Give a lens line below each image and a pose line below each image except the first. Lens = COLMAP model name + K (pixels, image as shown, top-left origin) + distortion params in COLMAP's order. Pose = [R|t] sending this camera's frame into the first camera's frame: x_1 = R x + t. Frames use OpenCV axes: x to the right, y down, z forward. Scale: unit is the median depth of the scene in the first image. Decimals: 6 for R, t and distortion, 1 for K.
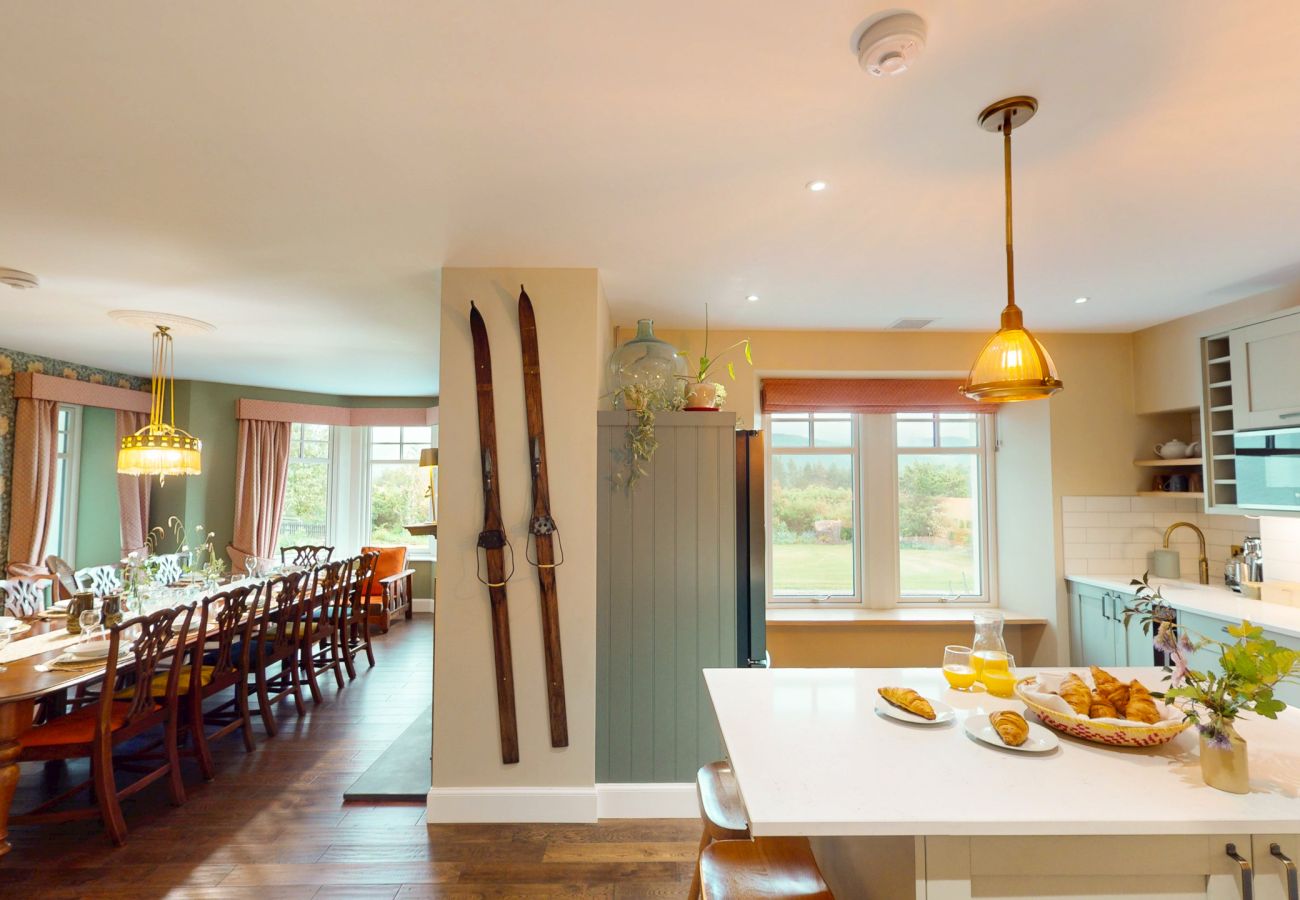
lens RADIAL K [[586.7, 0, 648.5], [0, 586.7, 452.4], [0, 0, 1]] dist [0.000740, -0.000086]
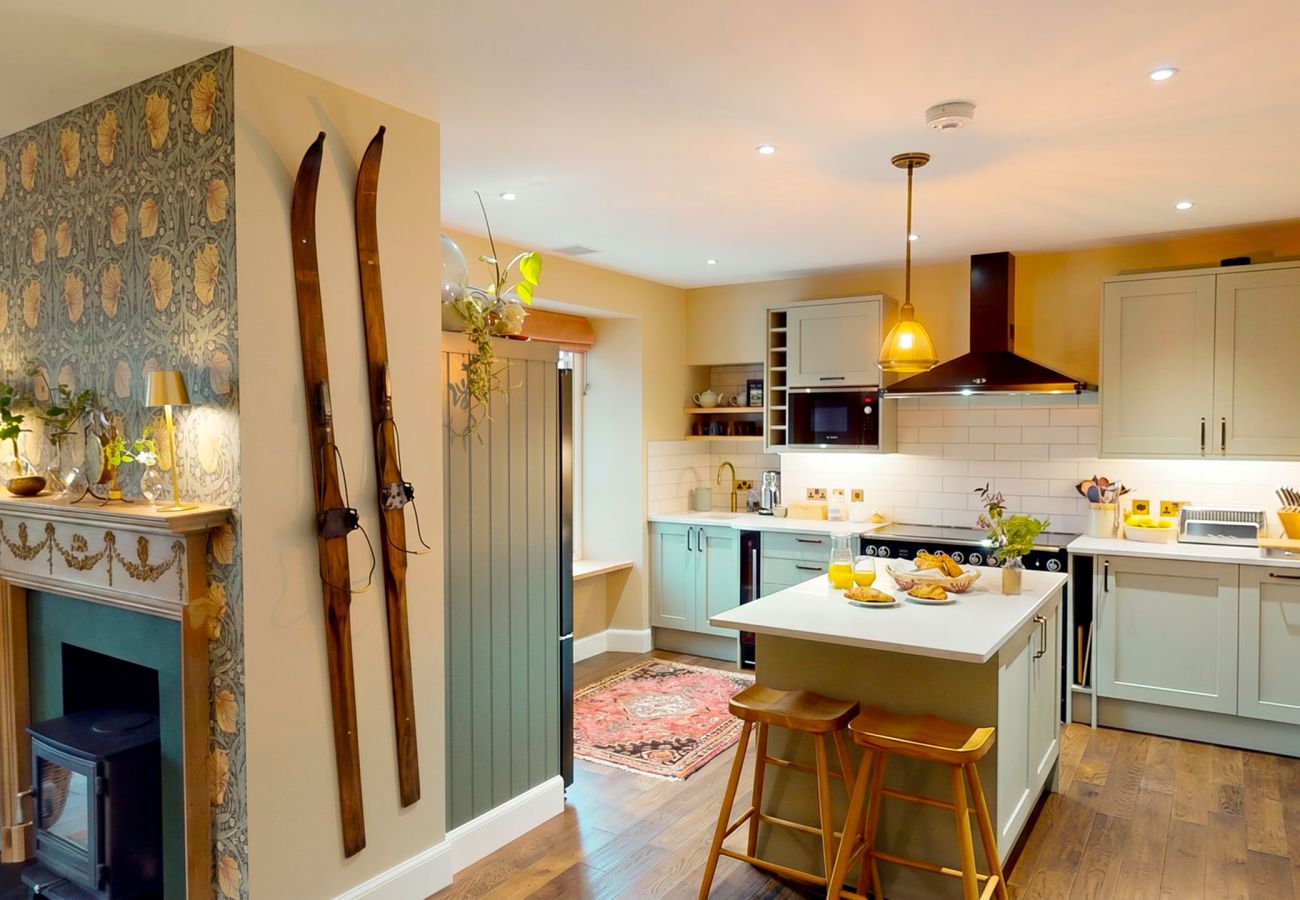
lens RADIAL K [[898.4, 0, 654.6], [0, 898.4, 451.5], [0, 0, 1]] dist [-0.005970, 0.004801]
pose [[0.549094, -0.025893, 0.835360, -0.880230], [-0.041027, 0.997480, 0.057886, 0.001098], [-0.834753, -0.066057, 0.546647, 0.186043]]
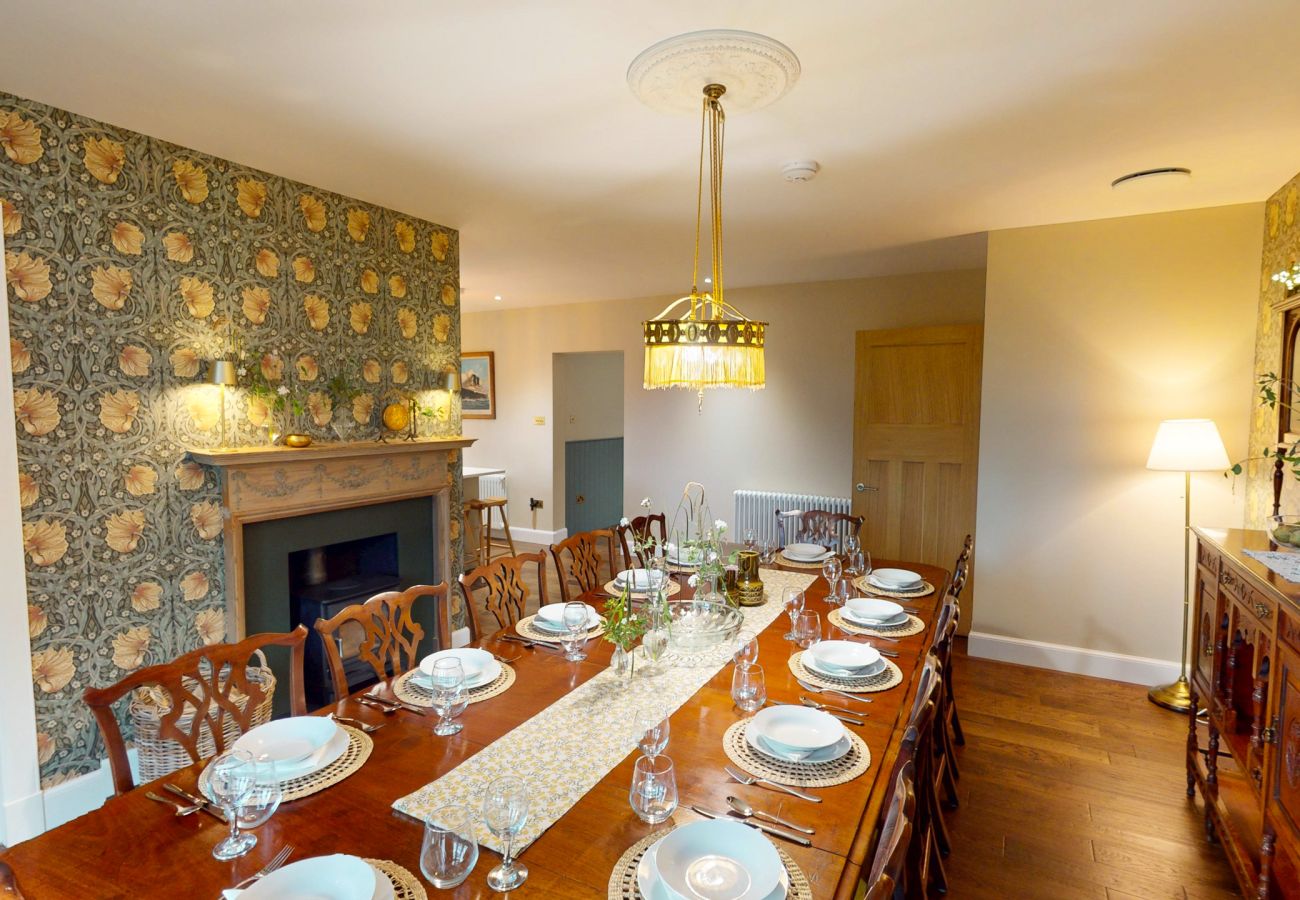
lens RADIAL K [[653.5, 0, 614.0], [0, 653.5, 453.8], [0, 0, 1]] dist [-0.006245, -0.000746]
pose [[-0.840353, -0.038803, 0.540648, -1.455836], [-0.025076, 0.999149, 0.032734, 0.110411], [-0.541459, 0.013951, -0.840612, 2.083371]]
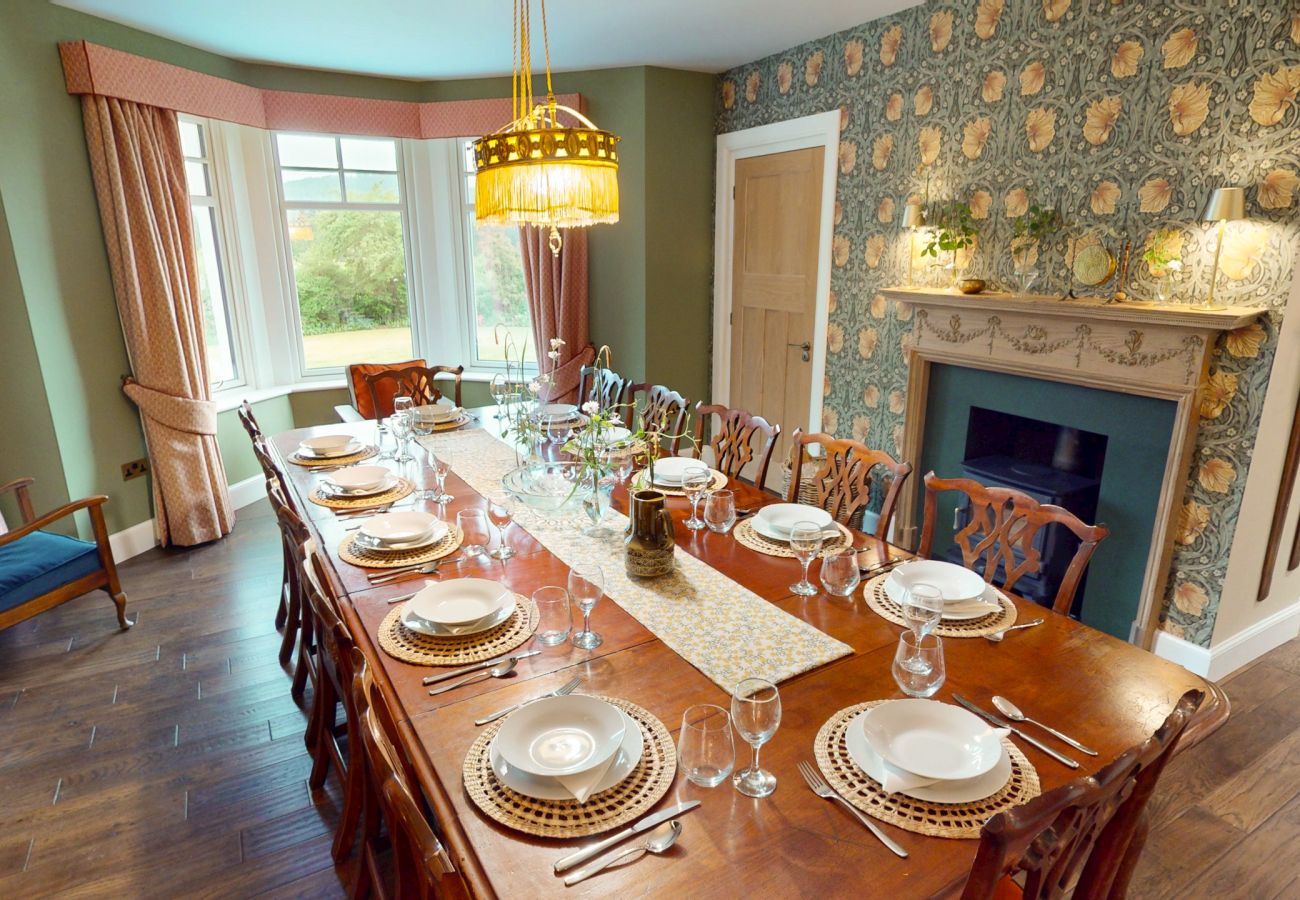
lens RADIAL K [[745.4, 0, 647.2], [0, 745.4, 453.4], [0, 0, 1]] dist [0.000588, -0.001984]
pose [[0.872166, -0.133206, 0.470727, -1.442572], [-0.023312, 0.949807, 0.311968, 0.031193], [-0.488655, -0.283061, 0.825283, 0.616606]]
